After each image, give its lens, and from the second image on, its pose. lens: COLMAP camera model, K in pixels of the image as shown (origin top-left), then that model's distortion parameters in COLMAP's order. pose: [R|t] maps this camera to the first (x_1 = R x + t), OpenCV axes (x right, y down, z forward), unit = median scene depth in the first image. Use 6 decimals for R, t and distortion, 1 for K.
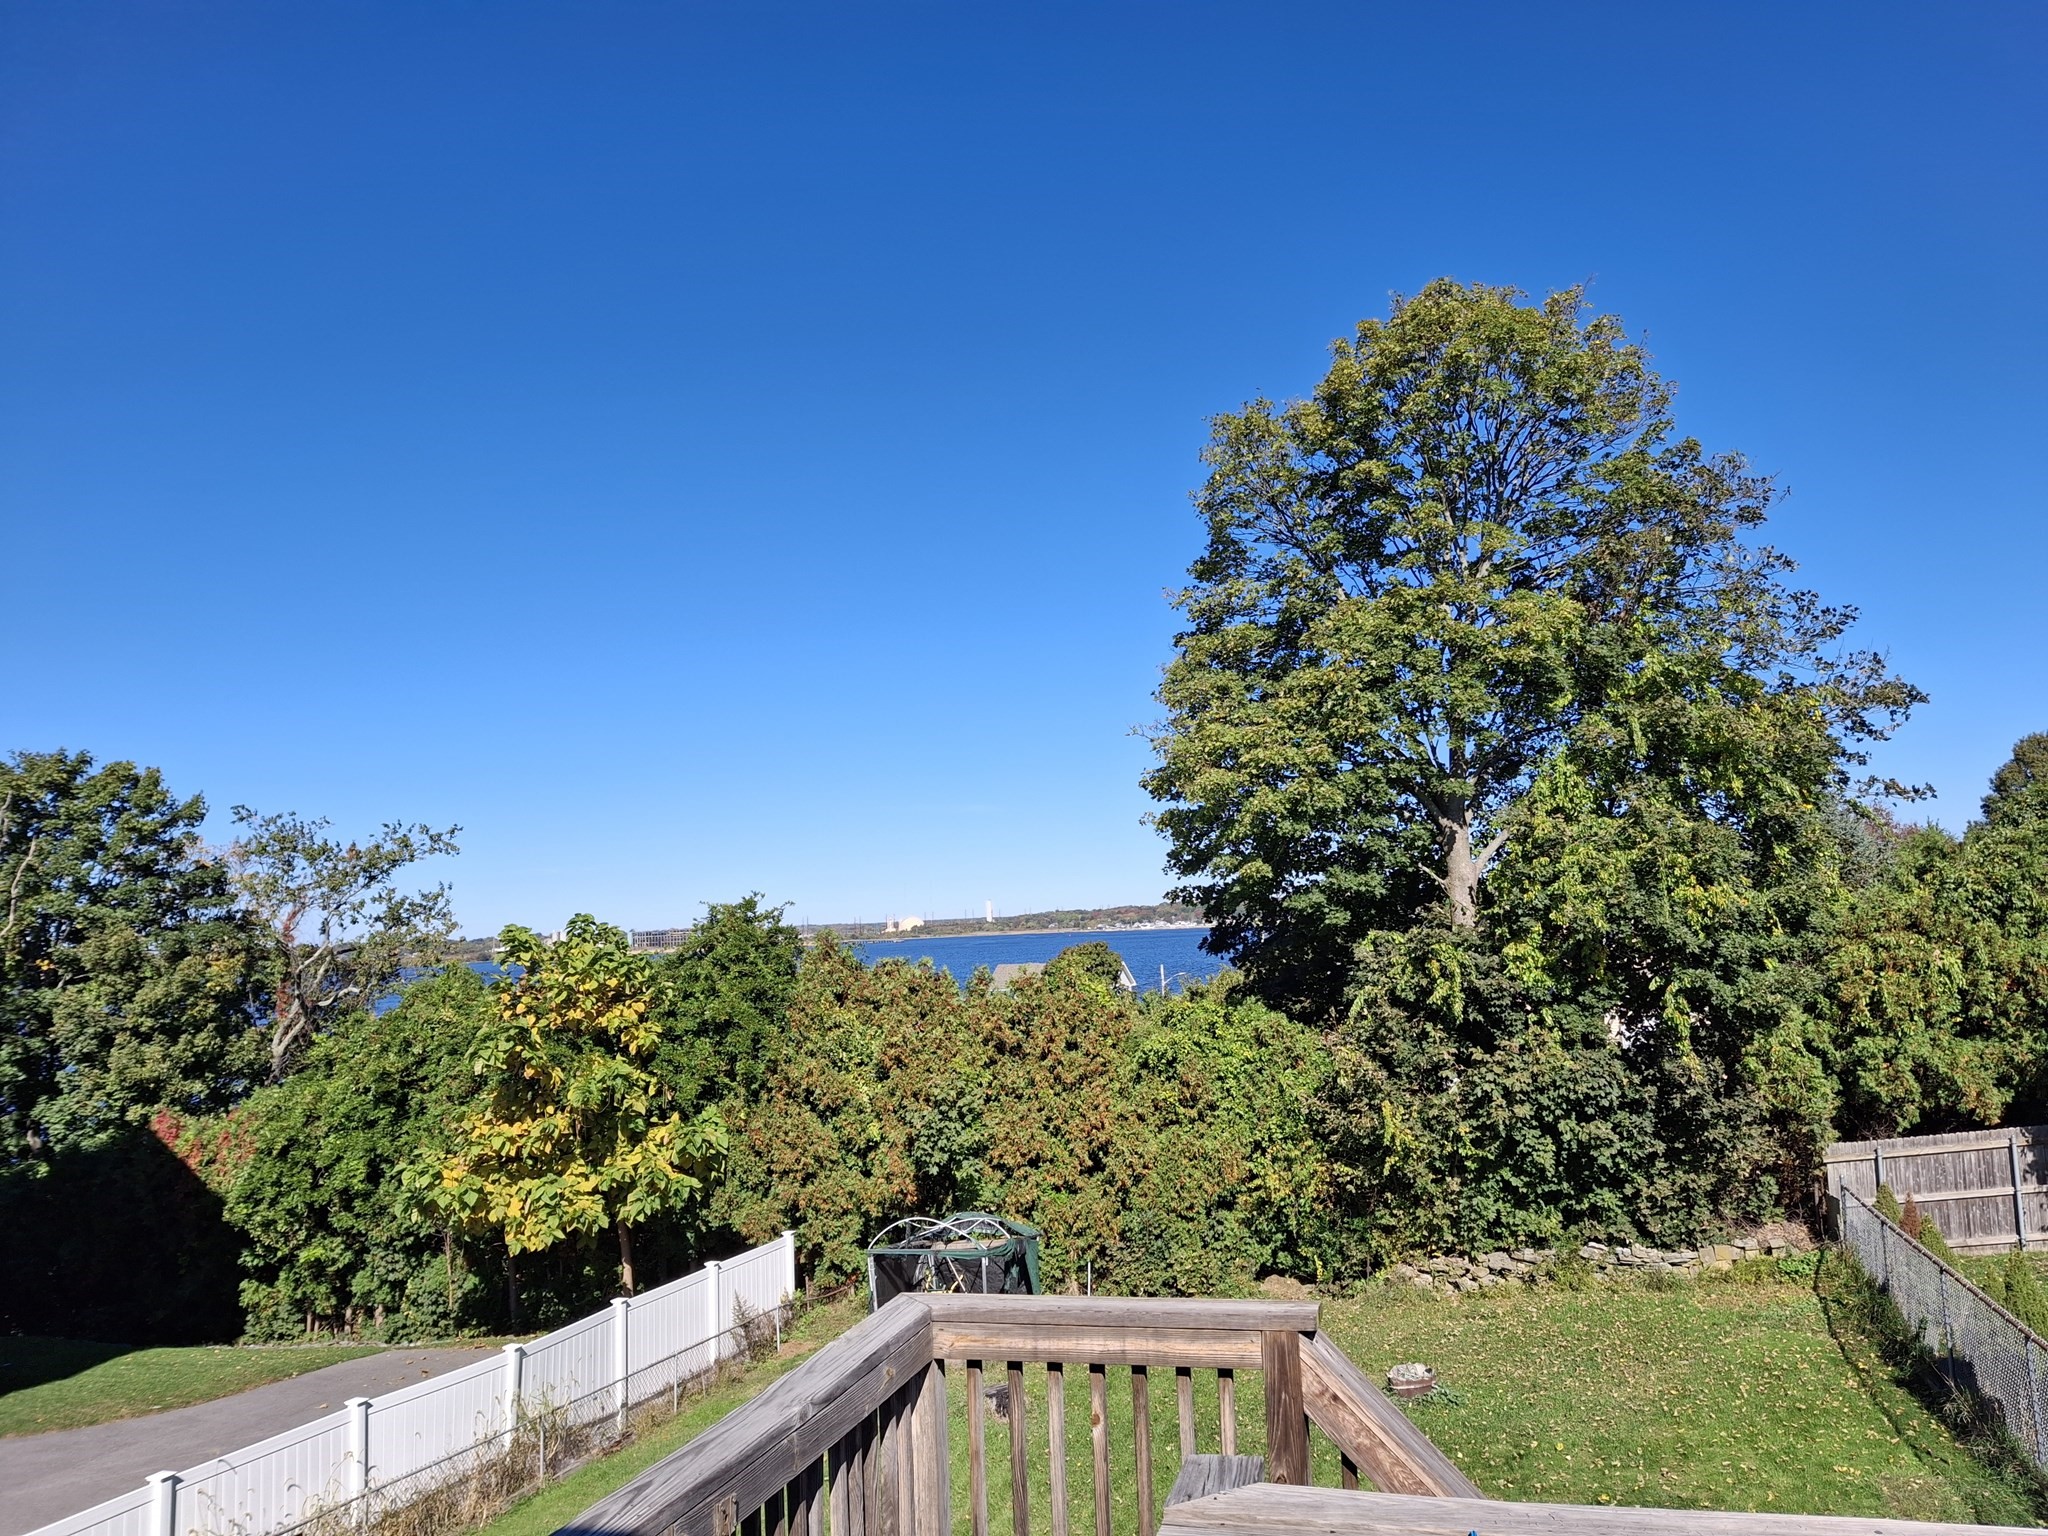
lens RADIAL K [[1501.5, 0, 1046.1], [0, 1501.5, 774.3], [0, 0, 1]] dist [0.105527, -0.181855]
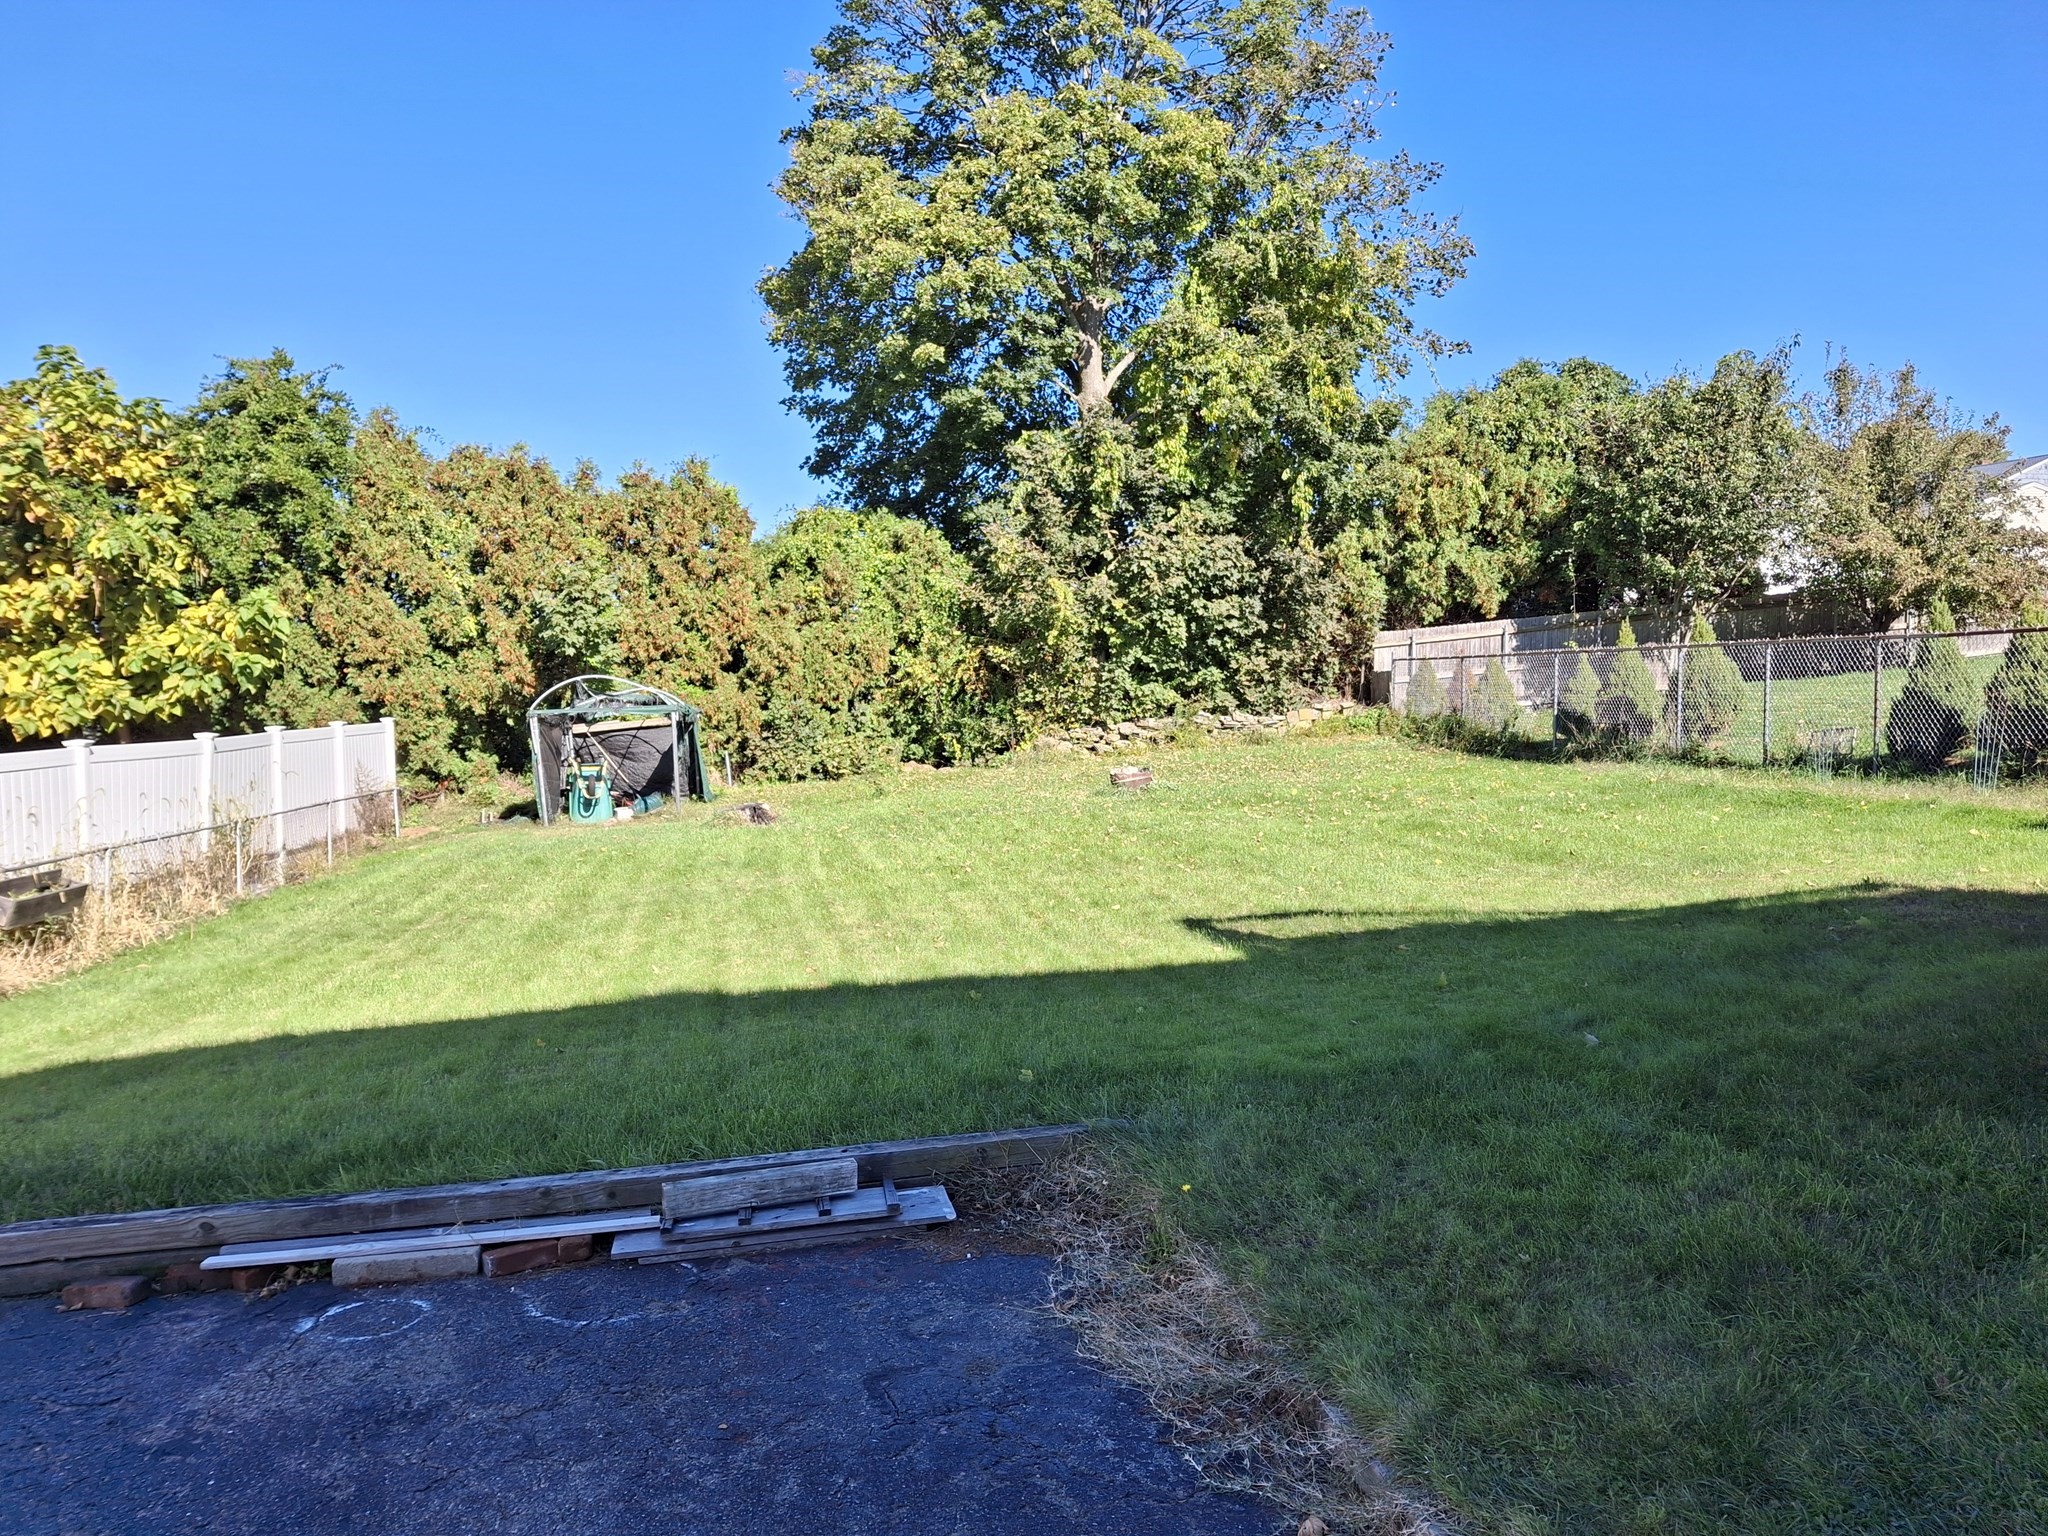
lens RADIAL K [[1501.5, 0, 1046.1], [0, 1501.5, 774.3], [0, 0, 1]] dist [0.105527, -0.181855]
pose [[0.889911, -0.002036, 0.456129, -0.256899], [-0.071498, 0.987006, 0.143899, 0.197521], [-0.450495, -0.160670, 0.878202, 0.053454]]
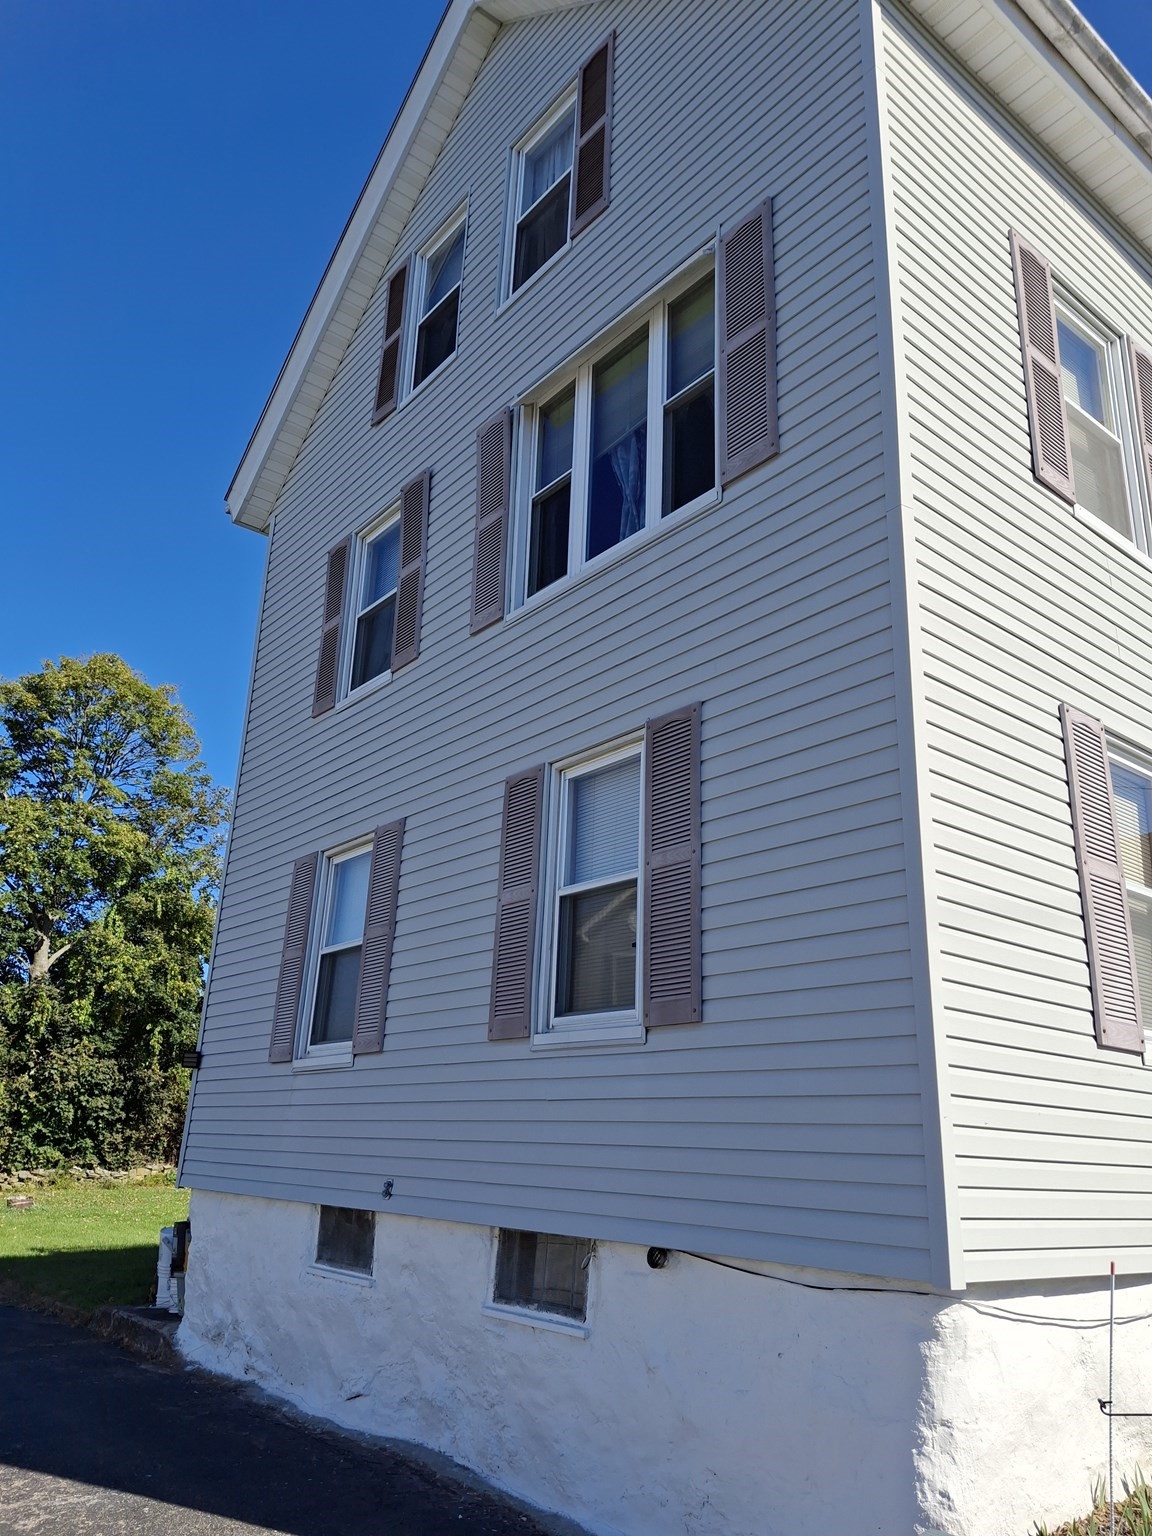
lens RADIAL K [[1126.1, 0, 502.4], [0, 1126.1, 805.7], [0, 0, 1]] dist [0.105527, -0.181855]
pose [[0.627182, 0.300797, 0.718445, -0.443925], [-0.157202, 0.952320, -0.261483, 0.168879], [-0.762843, 0.051057, 0.644564, -0.315911]]
